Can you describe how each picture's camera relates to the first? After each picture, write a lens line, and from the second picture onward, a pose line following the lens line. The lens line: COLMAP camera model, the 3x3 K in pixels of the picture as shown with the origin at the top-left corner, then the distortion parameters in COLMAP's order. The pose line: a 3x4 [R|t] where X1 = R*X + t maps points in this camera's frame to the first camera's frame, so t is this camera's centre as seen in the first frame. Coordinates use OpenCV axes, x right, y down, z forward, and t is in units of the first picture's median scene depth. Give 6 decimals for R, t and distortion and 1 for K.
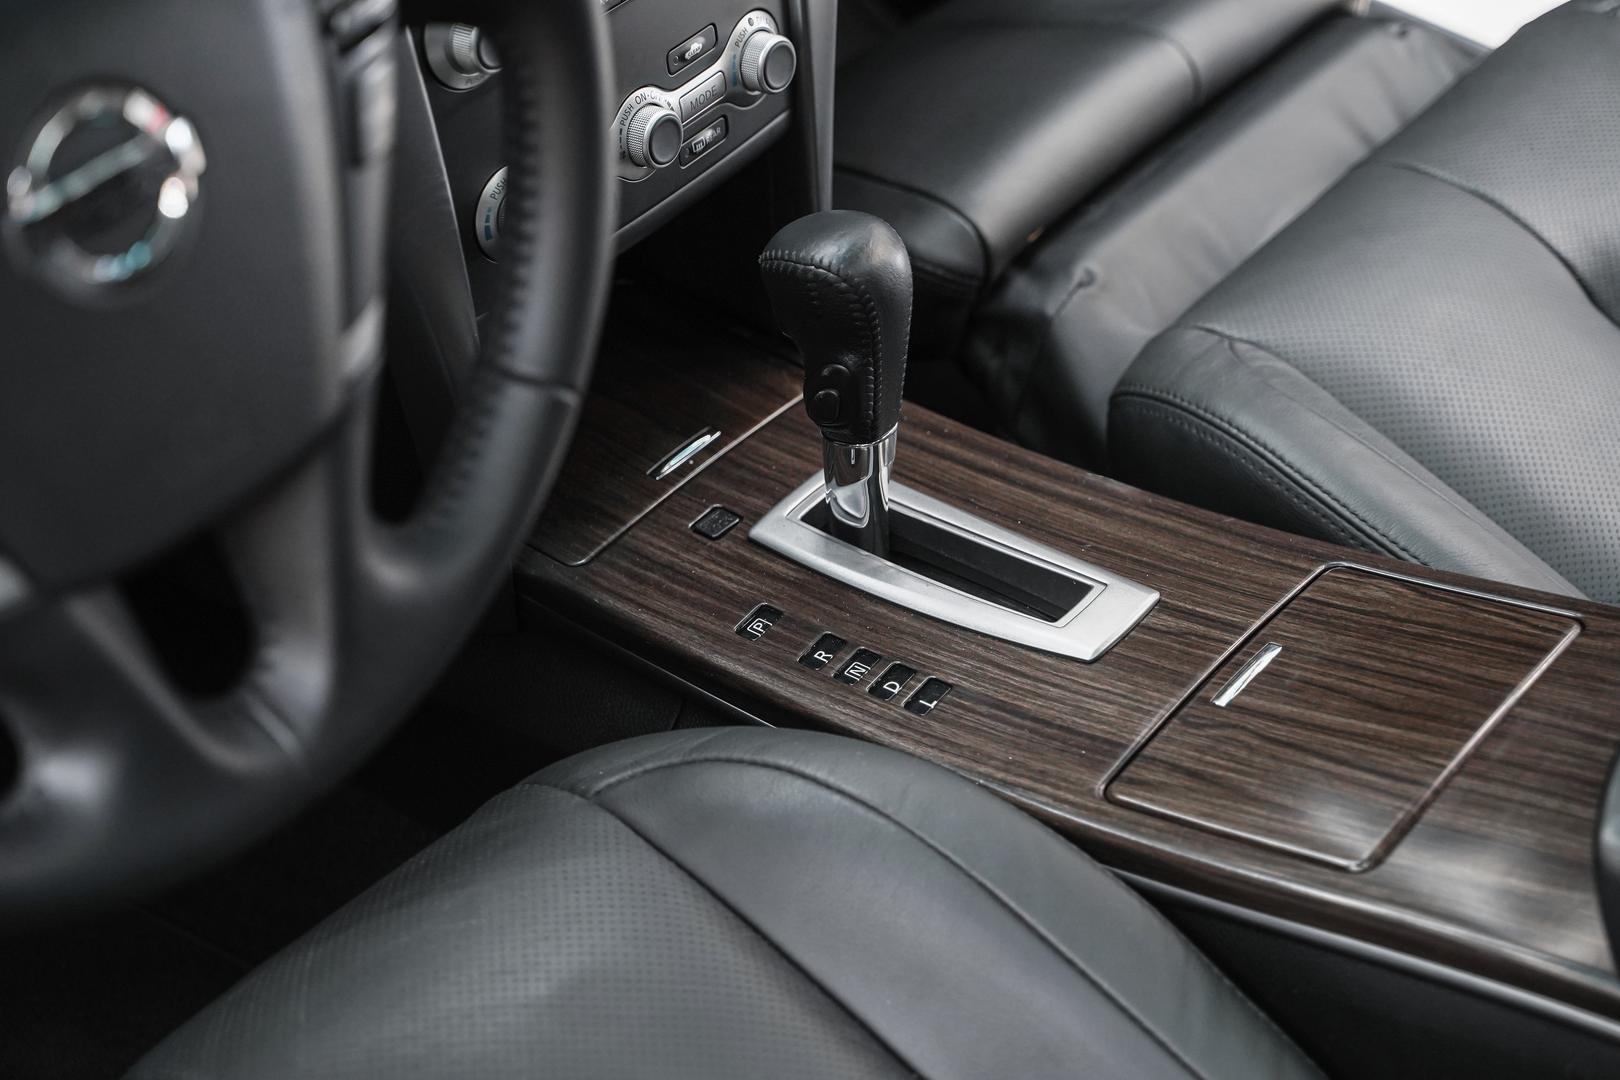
lens RADIAL K [[3294.4, 0, 810.0], [0, 3294.4, 540.0], [0, 0, 1]] dist [0.001492, -0.081641]
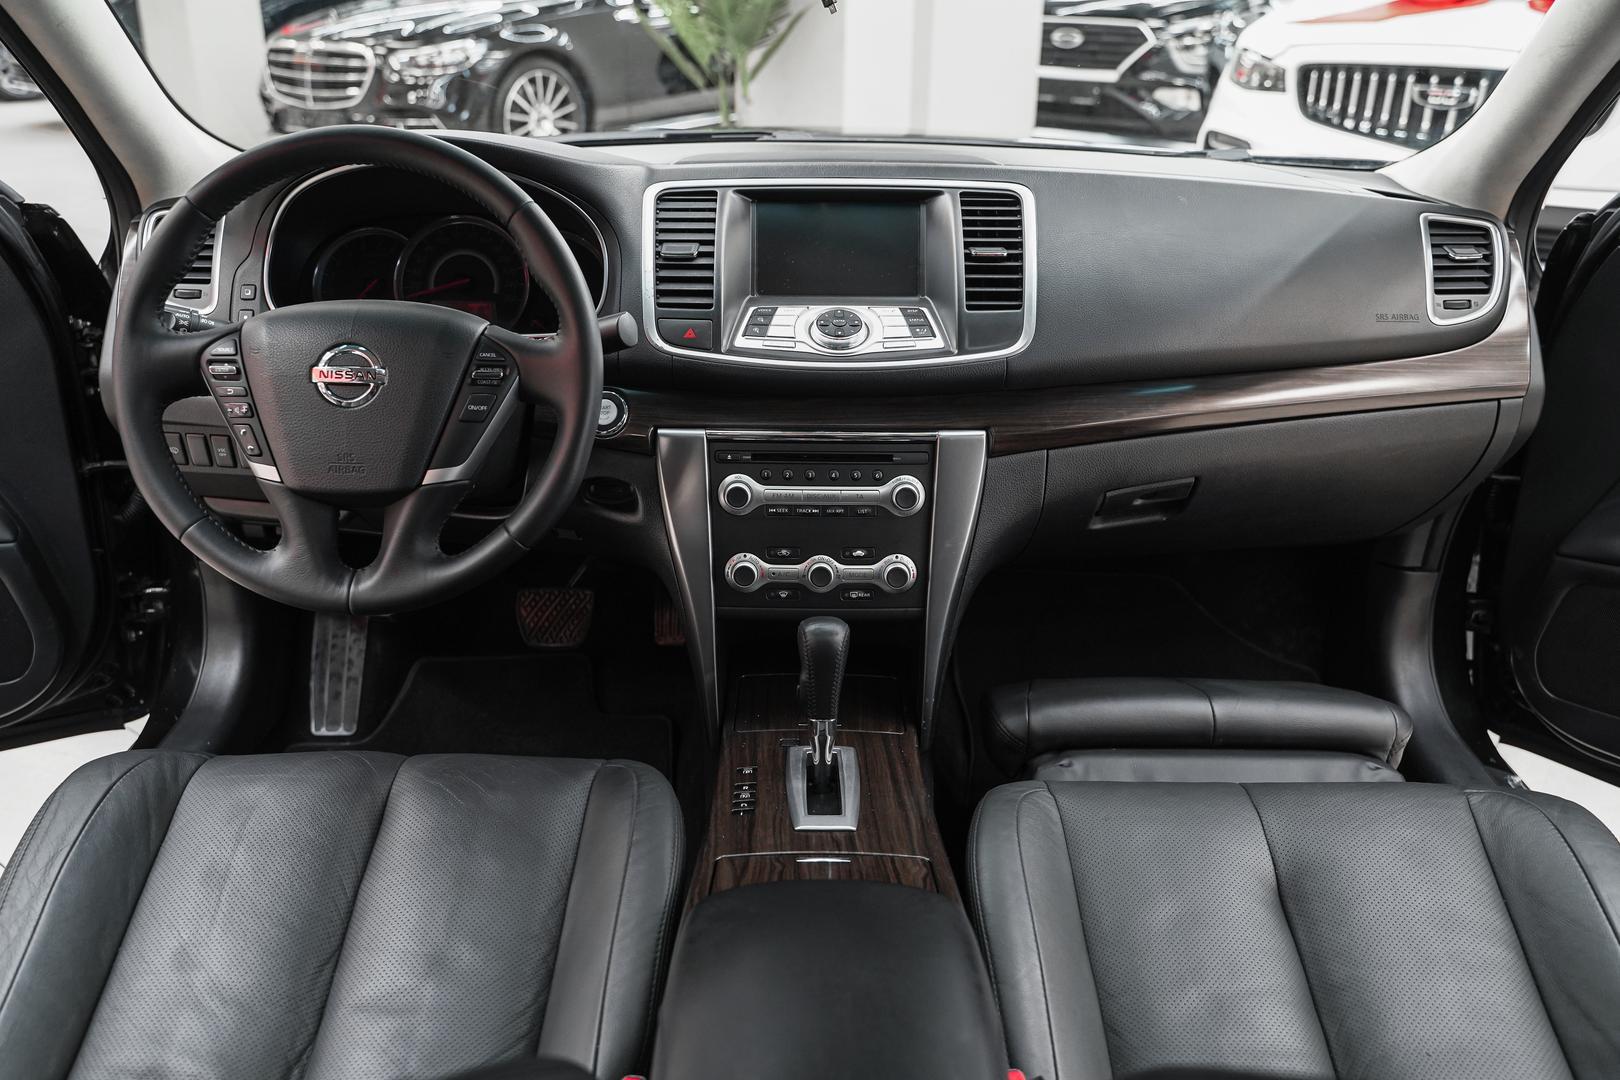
lens RADIAL K [[1369.7, 0, 802.8], [0, 1369.7, 544.4], [0, 0, 1]] dist [-0.011366, -0.000232]
pose [[0.607662, 0.271727, -0.746265, 0.672952], [-0.502740, 0.859025, -0.096582, -0.037583], [0.614816, 0.433867, 0.658605, 0.315974]]
